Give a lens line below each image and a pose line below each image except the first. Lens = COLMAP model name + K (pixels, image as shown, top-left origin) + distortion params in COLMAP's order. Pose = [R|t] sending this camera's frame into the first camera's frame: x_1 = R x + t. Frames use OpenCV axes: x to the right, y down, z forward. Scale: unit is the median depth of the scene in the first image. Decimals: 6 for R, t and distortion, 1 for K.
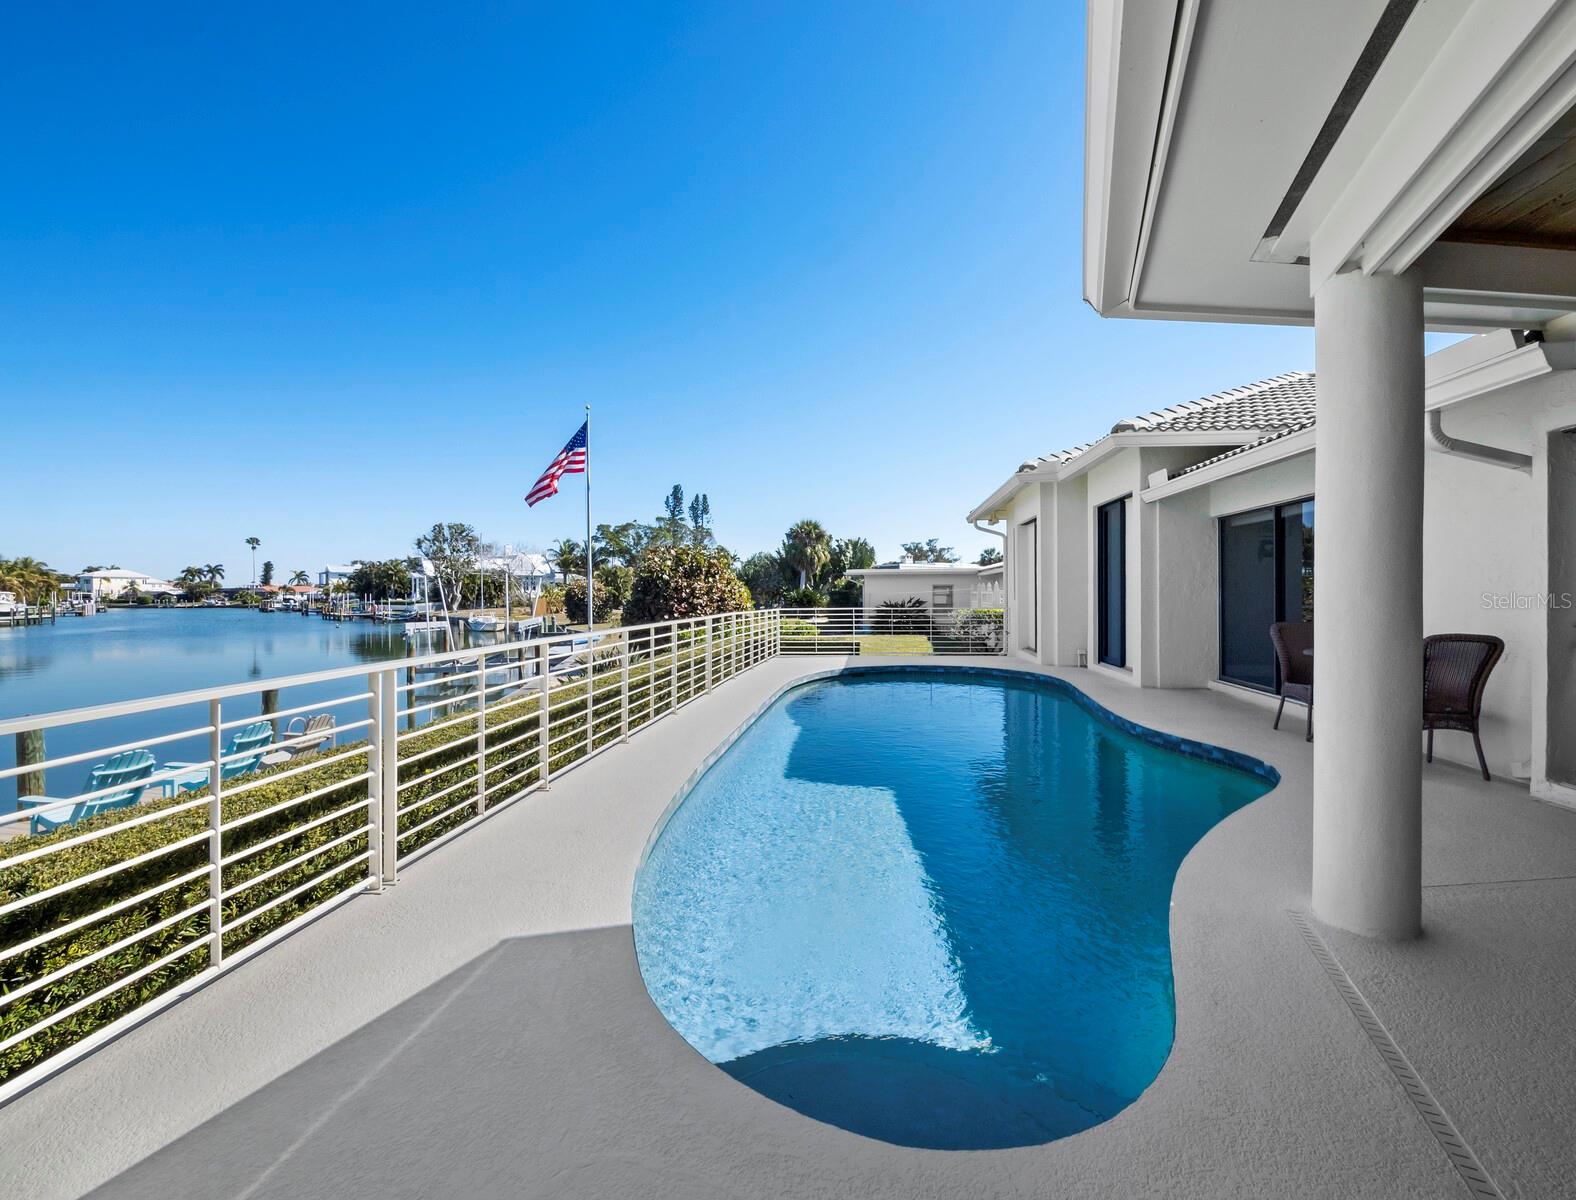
lens RADIAL K [[669.3, 0, 799.6], [0, 669.3, 597.9], [0, 0, 1]] dist [-0.001291, -0.000300]
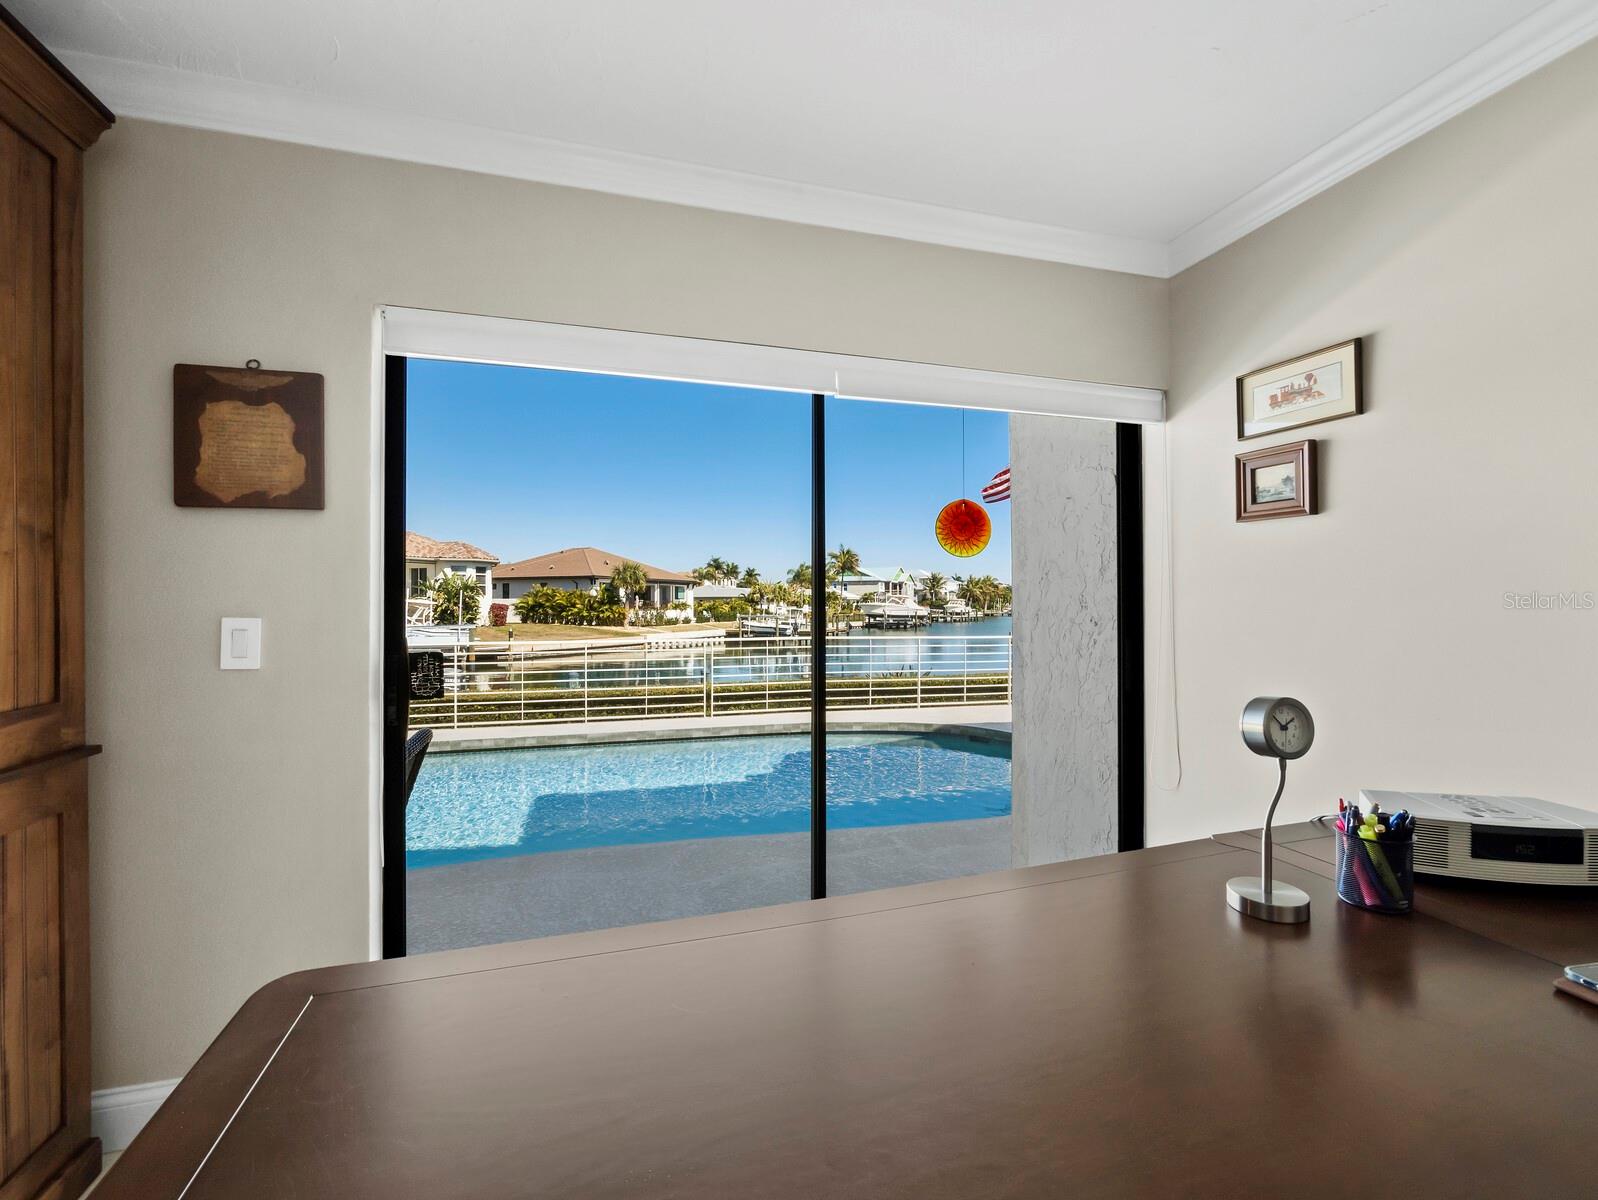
lens RADIAL K [[677.6, 0, 799.2], [0, 677.6, 607.9], [0, 0, 1]] dist [-0.012738, 0.003971]
pose [[0.388169, 0.013096, -0.921495, 0.066185], [-0.007825, 0.999910, 0.010914, -0.002137], [0.921555, 0.002975, 0.388237, 0.048765]]
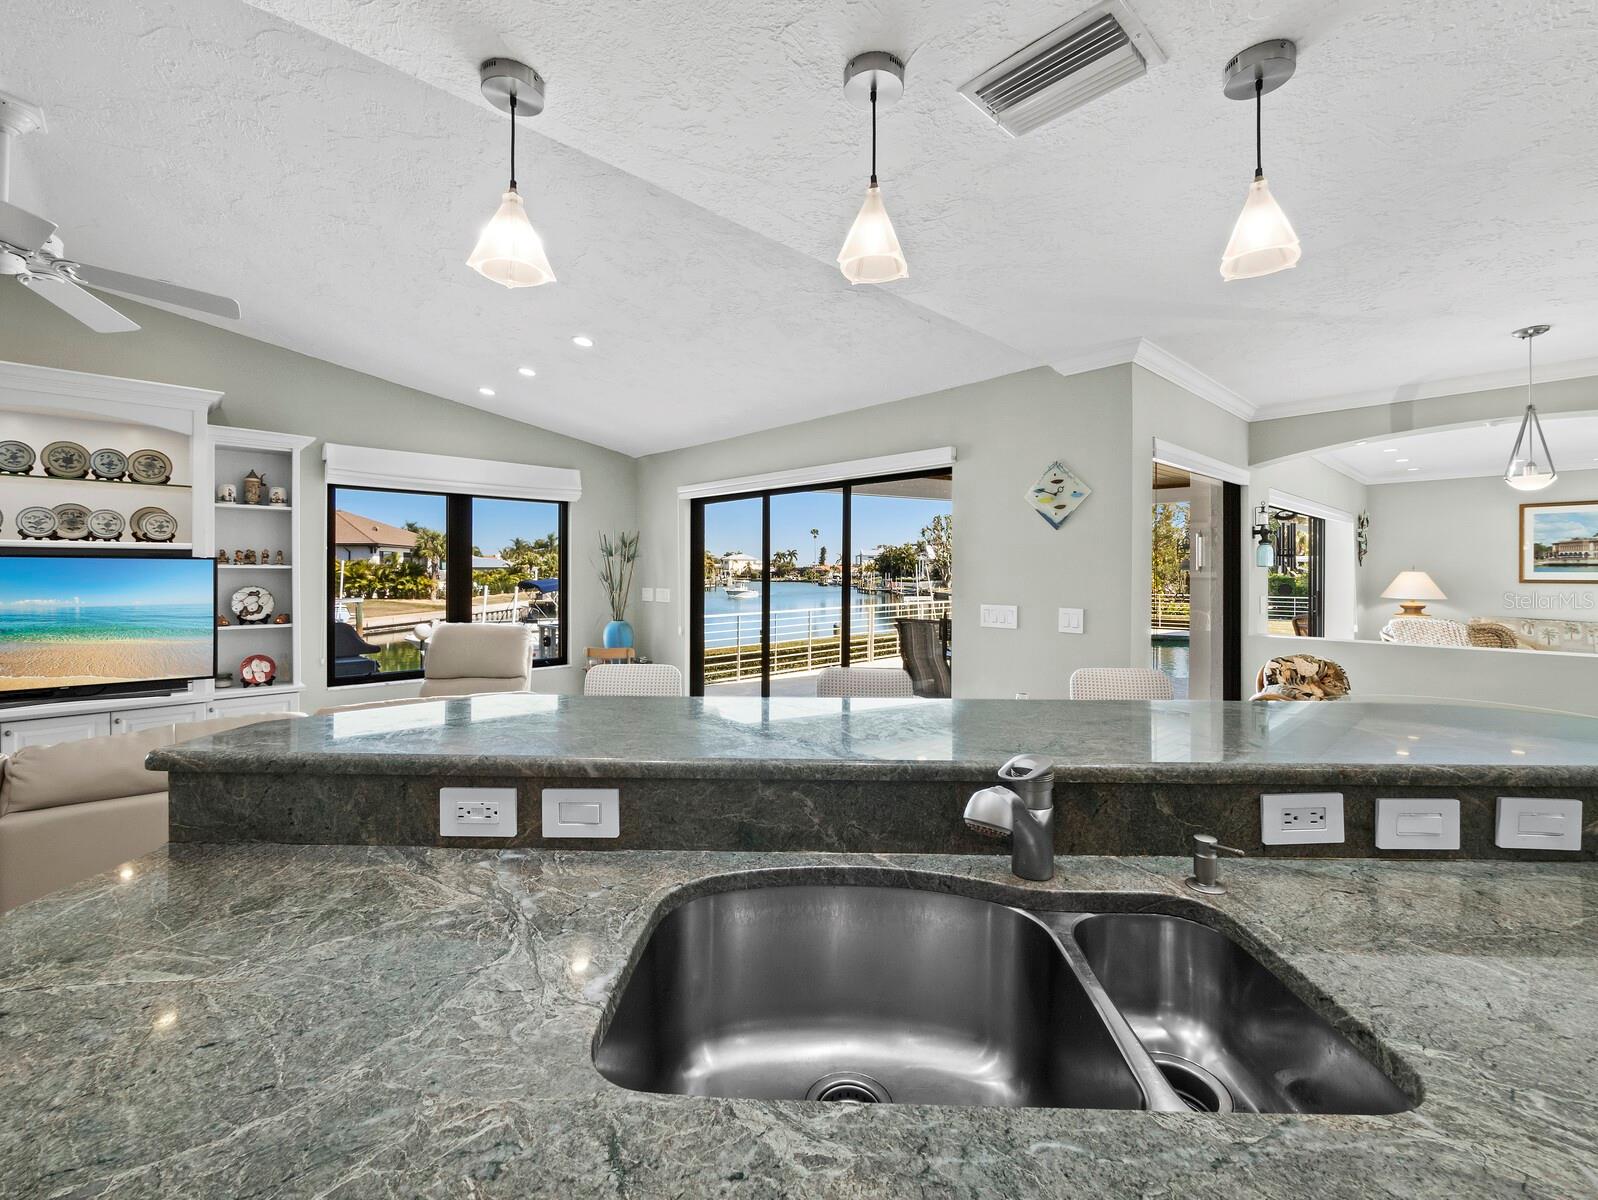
lens RADIAL K [[677.6, 0, 804.9], [0, 677.6, 577.3], [0, 0, 1]] dist [-0.012738, 0.003971]
pose [[0.766496, 0.011686, -0.642142, 0.046826], [-0.011634, 0.999923, 0.004311, -0.001947], [0.642143, 0.004166, 0.766573, -0.065965]]
